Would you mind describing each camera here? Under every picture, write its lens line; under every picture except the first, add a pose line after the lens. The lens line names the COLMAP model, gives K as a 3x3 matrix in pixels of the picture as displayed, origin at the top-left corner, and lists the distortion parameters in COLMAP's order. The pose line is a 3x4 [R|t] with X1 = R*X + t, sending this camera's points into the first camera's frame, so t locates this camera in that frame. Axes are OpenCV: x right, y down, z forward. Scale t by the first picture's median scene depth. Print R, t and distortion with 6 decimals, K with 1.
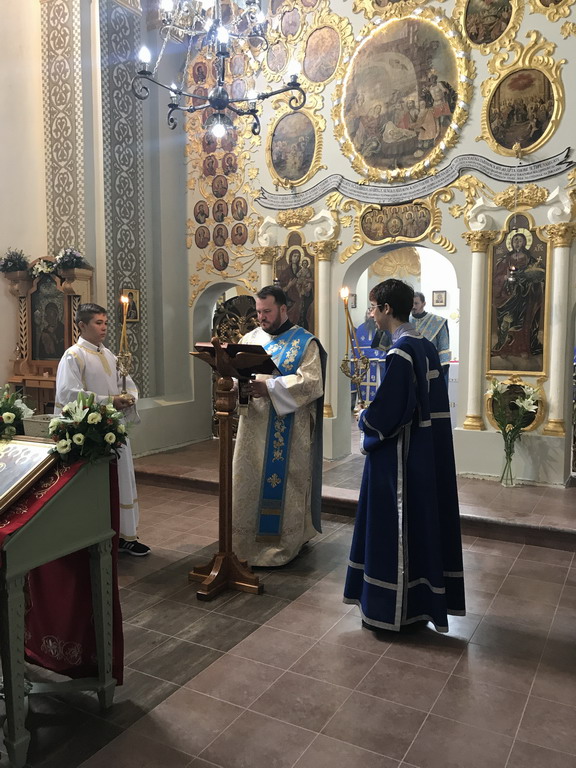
lens RADIAL K [[629.7, 0, 298.6], [0, 629.7, 382.5], [0, 0, 1]] dist [0.010266, 0.007821]
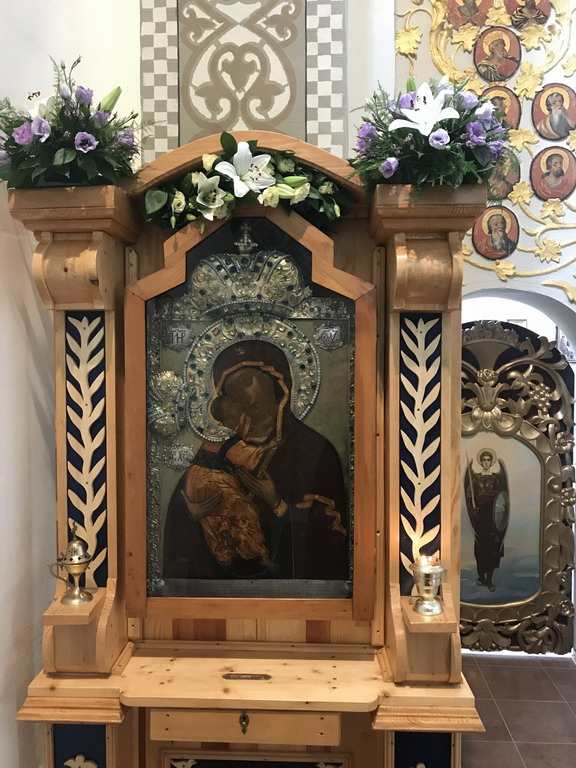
lens RADIAL K [[629.7, 0, 298.6], [0, 629.7, 382.5], [0, 0, 1]] dist [0.010266, 0.007821]
pose [[0.906510, -0.021714, 0.421625, -0.469212], [0.038555, 0.998761, -0.031457, -0.102518], [-0.420420, 0.044772, 0.906224, 0.778823]]
